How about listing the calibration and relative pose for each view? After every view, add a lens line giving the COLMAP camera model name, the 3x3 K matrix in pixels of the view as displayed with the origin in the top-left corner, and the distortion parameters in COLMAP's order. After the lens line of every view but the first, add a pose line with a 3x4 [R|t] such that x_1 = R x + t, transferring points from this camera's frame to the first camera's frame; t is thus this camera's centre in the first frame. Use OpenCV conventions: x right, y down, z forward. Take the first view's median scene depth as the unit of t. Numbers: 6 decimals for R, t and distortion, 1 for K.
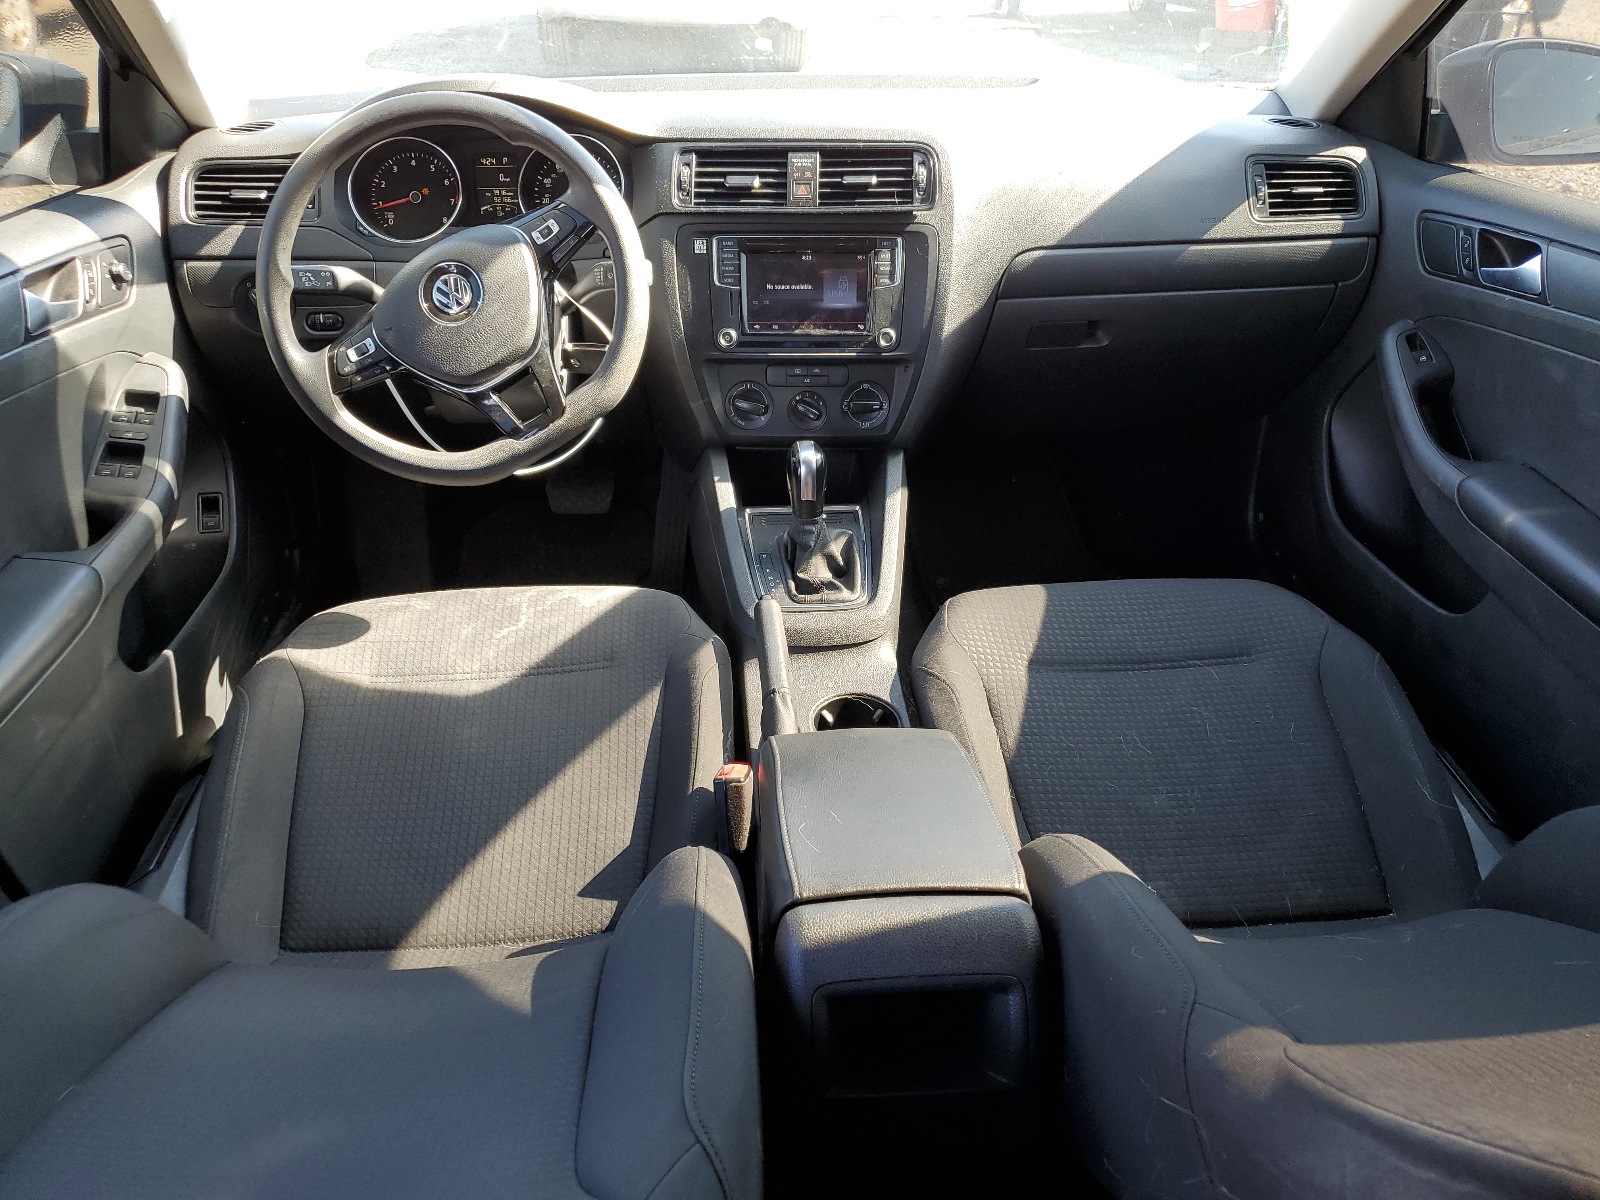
lens RADIAL K [[1225.8, 0, 802.4], [0, 1225.8, 595.6], [0, 0, 1]] dist [-0.014318, -0.002310]
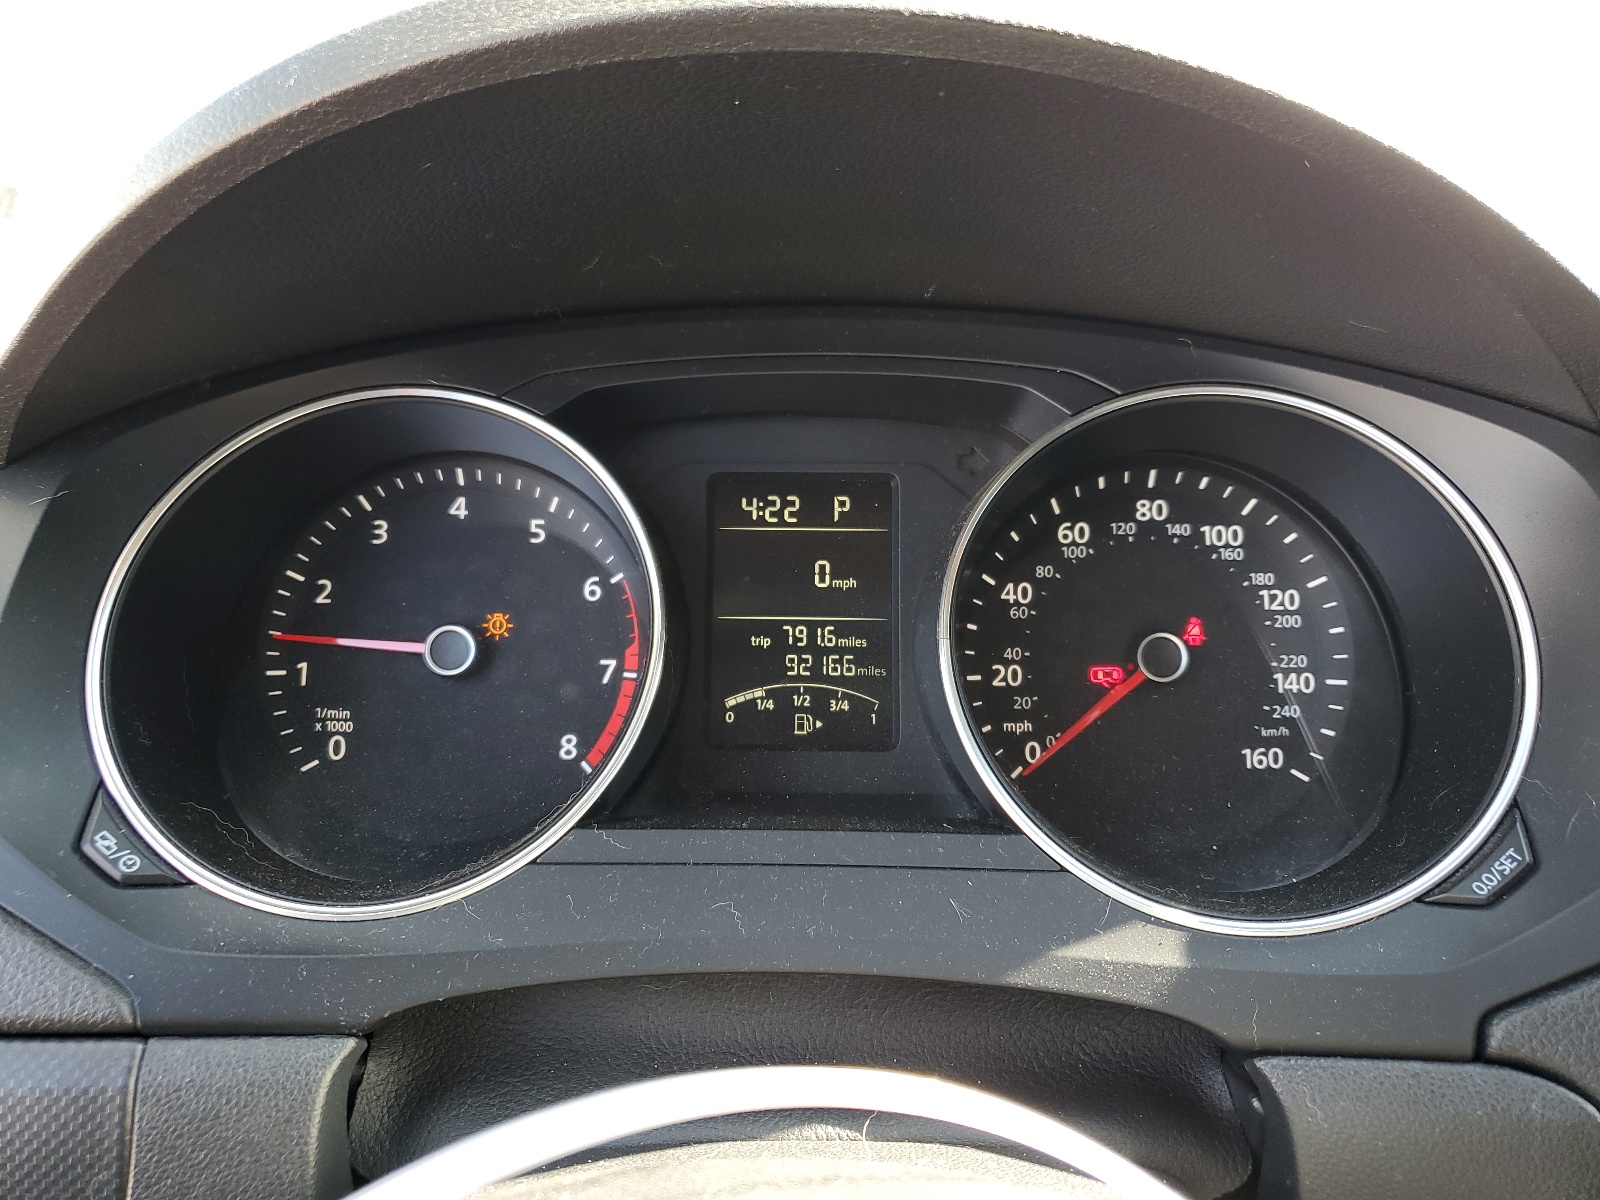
lens RADIAL K [[1225.8, 0, 798.3], [0, 1225.8, 598.7], [0, 0, 1]] dist [-0.014318, -0.002310]
pose [[0.997931, 0.018914, -0.061448, -0.236254], [-0.036355, 0.954281, -0.296692, -0.267560], [0.053027, 0.298312, 0.952994, 0.776403]]
